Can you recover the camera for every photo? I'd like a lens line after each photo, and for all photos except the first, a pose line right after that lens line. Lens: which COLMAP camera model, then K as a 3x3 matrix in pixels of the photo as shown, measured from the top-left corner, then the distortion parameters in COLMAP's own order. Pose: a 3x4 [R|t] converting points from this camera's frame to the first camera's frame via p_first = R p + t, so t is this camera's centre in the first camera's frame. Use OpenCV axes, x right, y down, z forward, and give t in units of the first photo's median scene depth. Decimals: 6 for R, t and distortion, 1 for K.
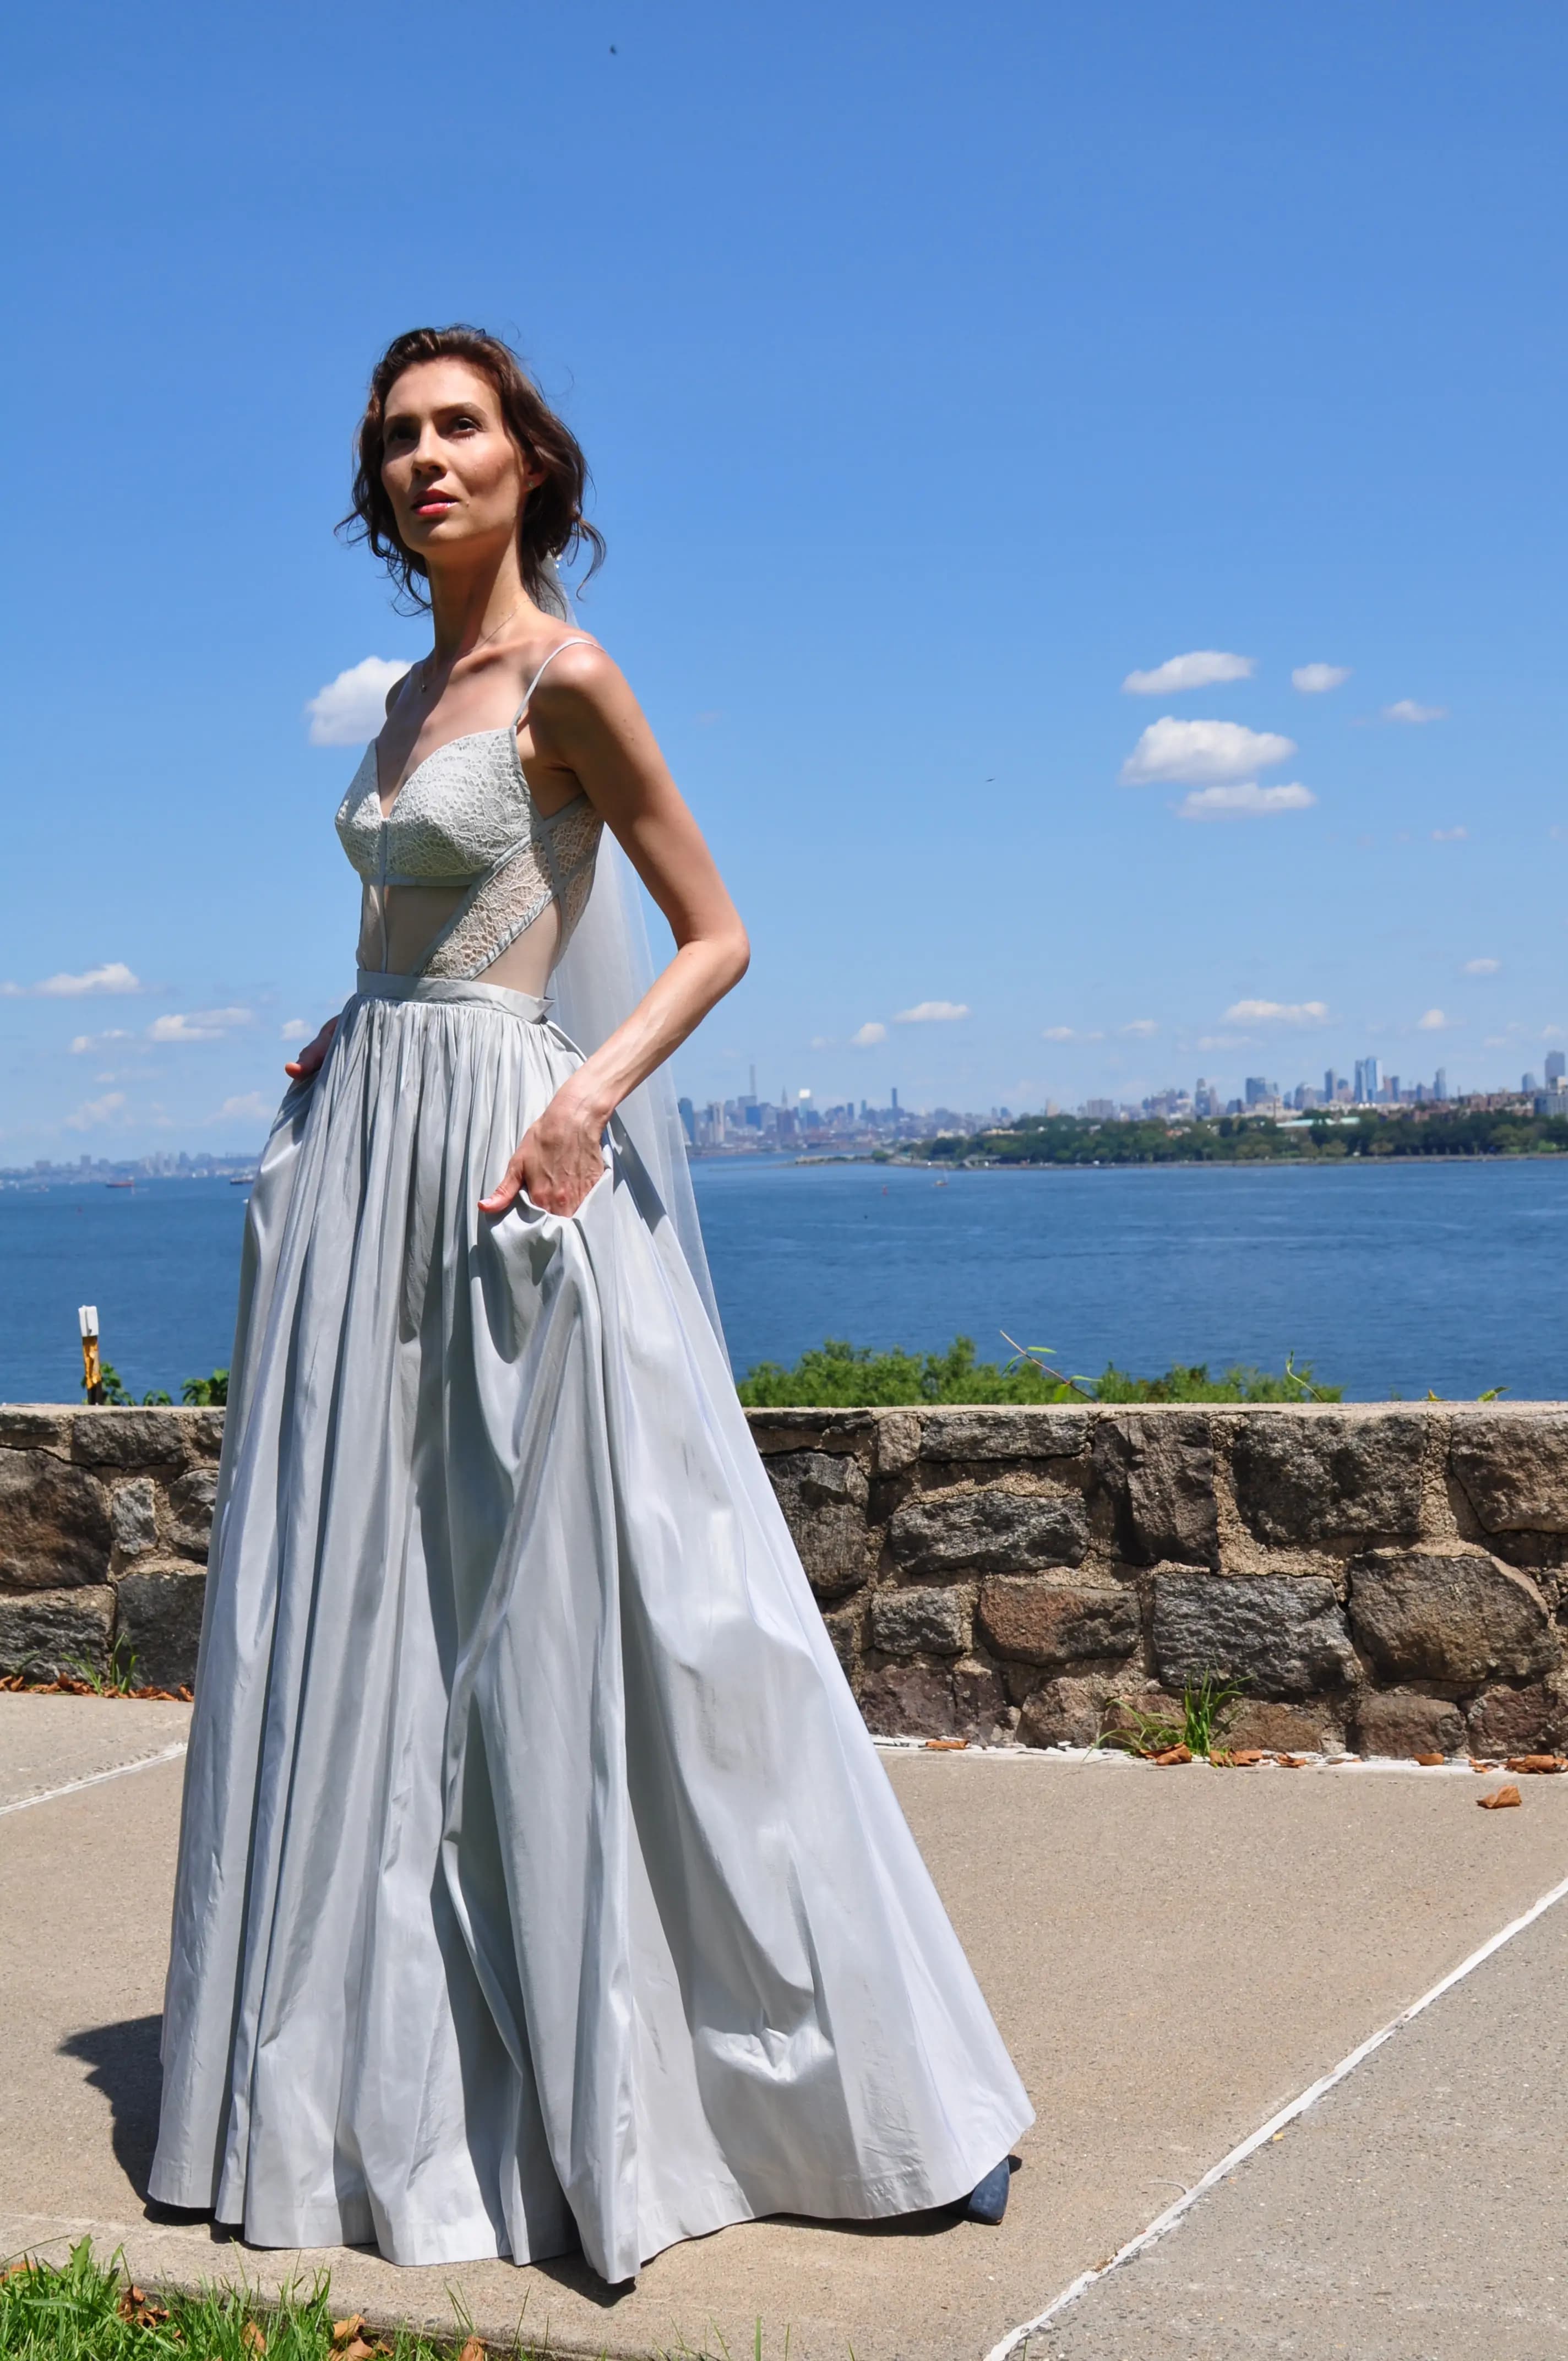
lens RADIAL K [[4156.5, 0, 1019.6], [0, 4156.5, 1177.9], [0, 0, 1]] dist [0.014980, 0.075188]
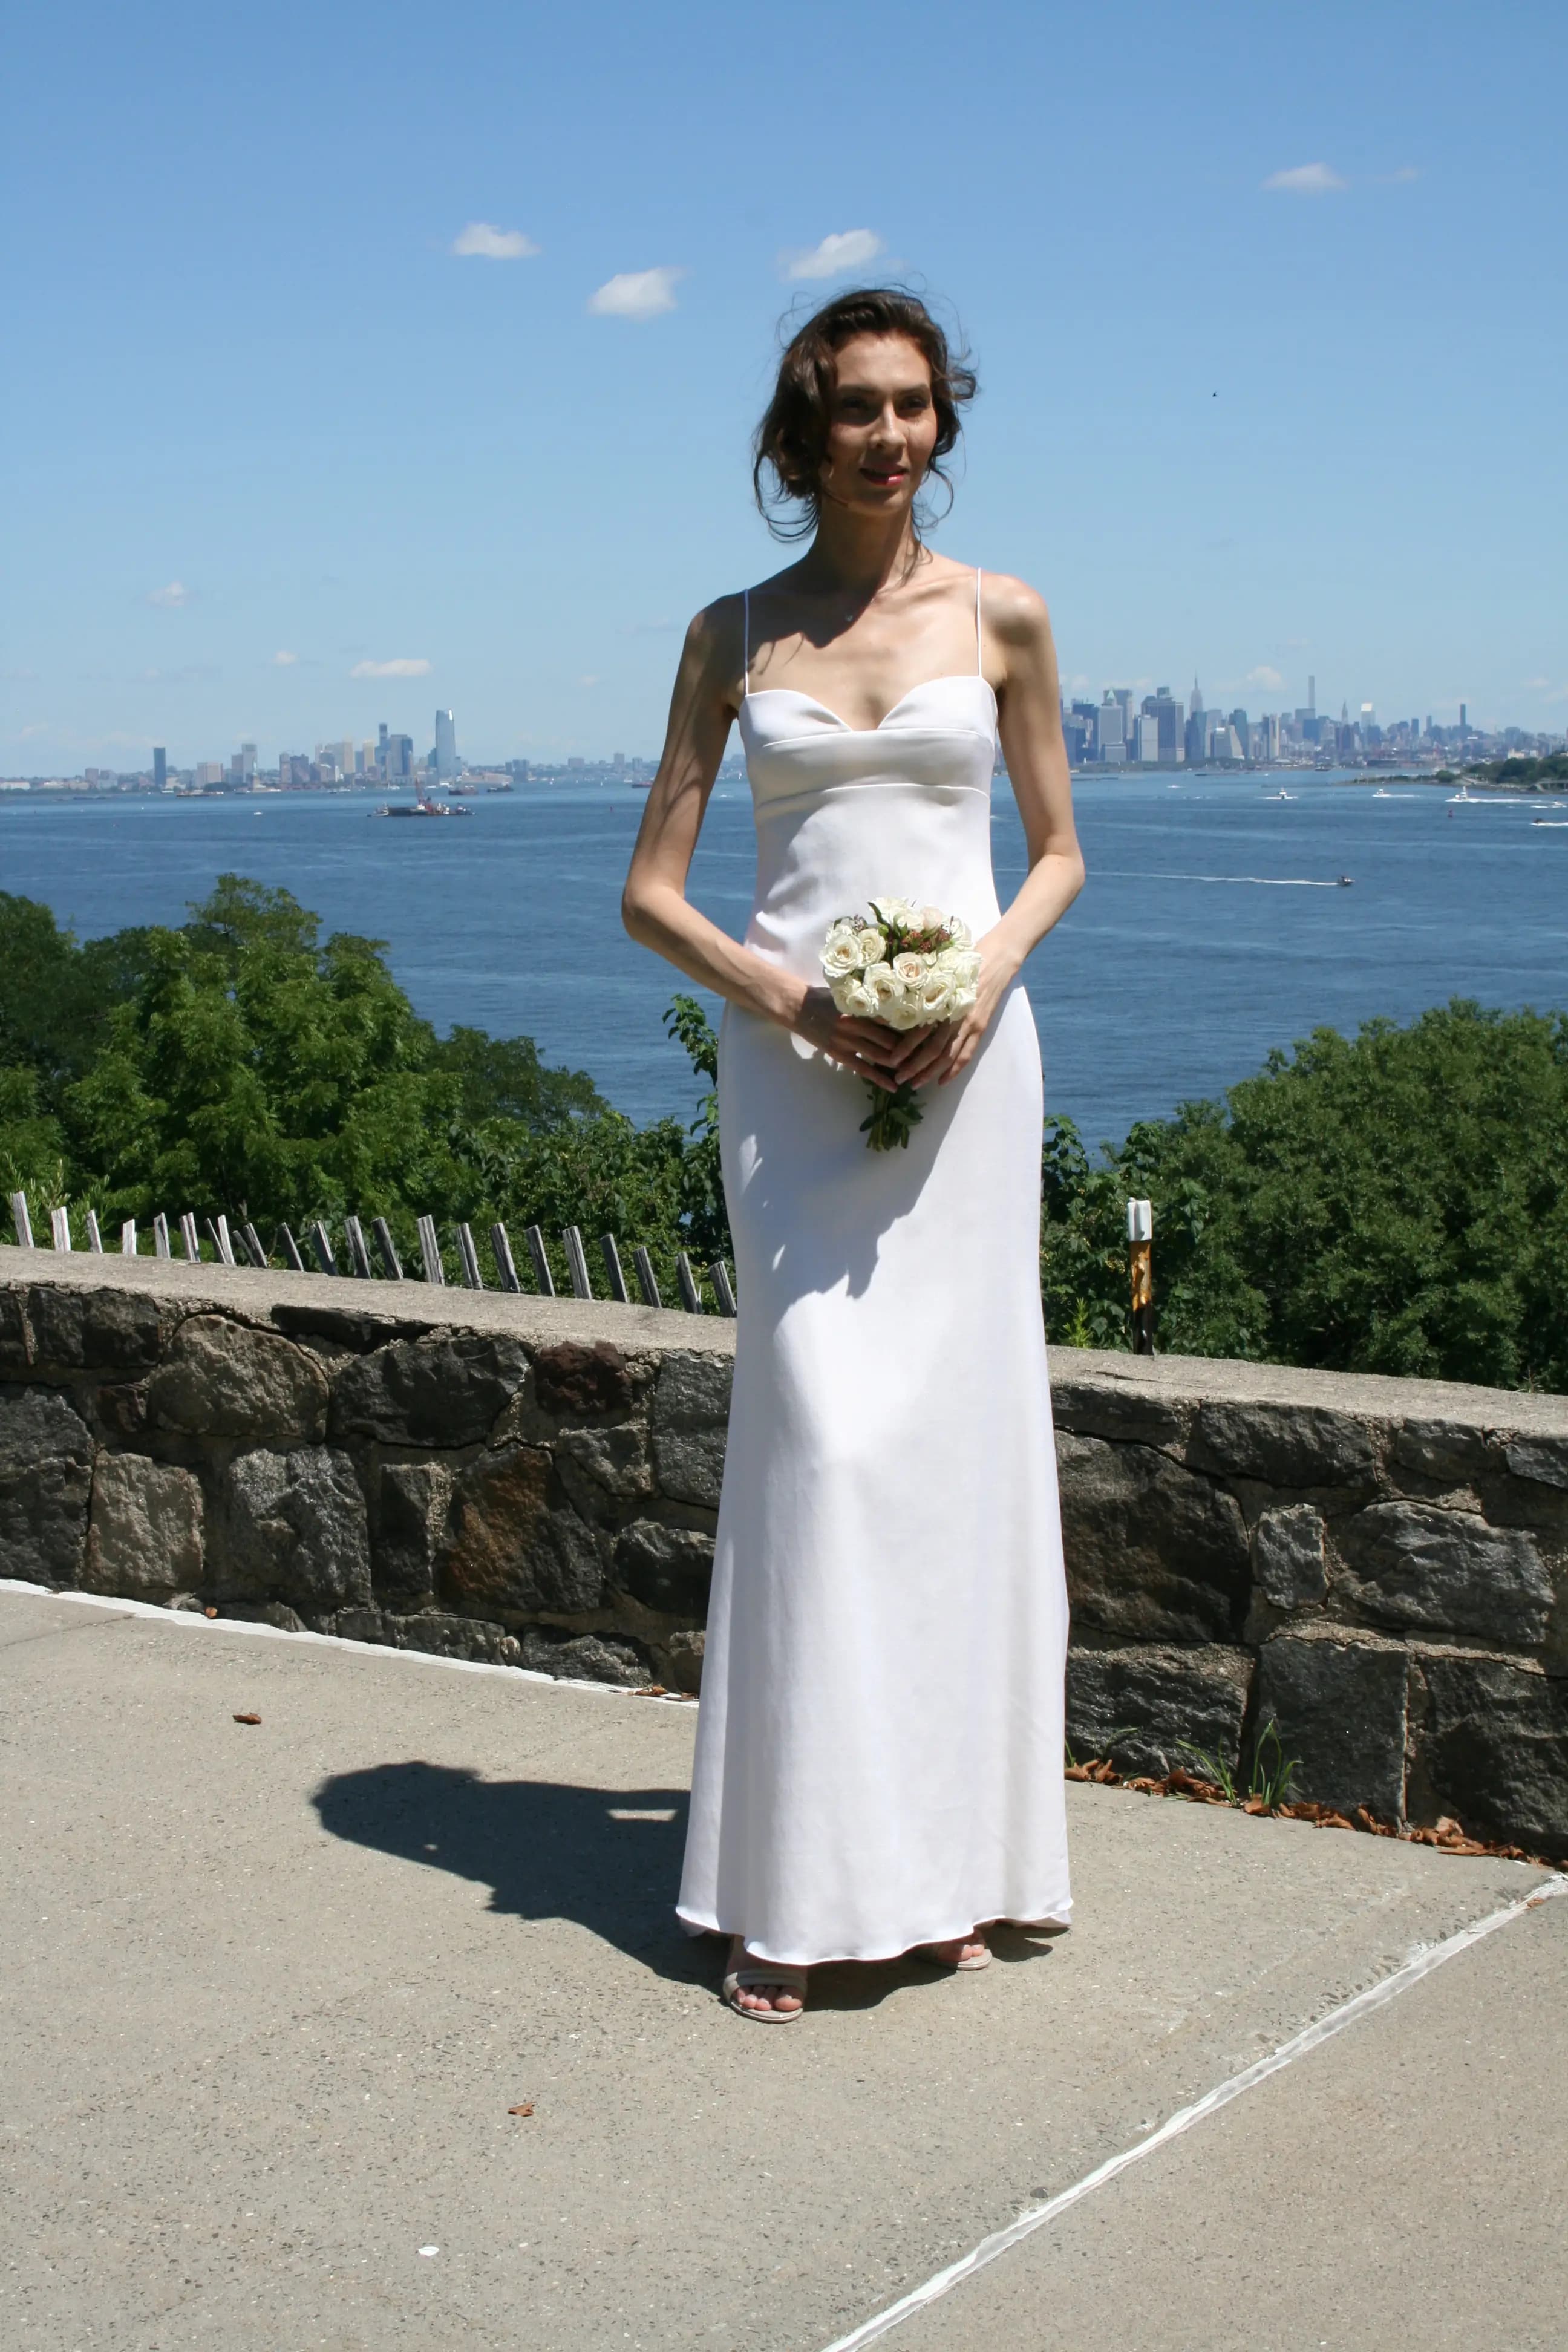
lens RADIAL K [[4166.3, 0, 735.5], [0, 4166.3, 1170.2], [0, 0, 1]] dist [-0.058985, 0.315653]
pose [[0.984378, 0.043717, -0.170555, -0.186403], [-0.026679, 0.994535, 0.100941, -0.050509], [0.174036, -0.094813, 0.980164, 0.303009]]
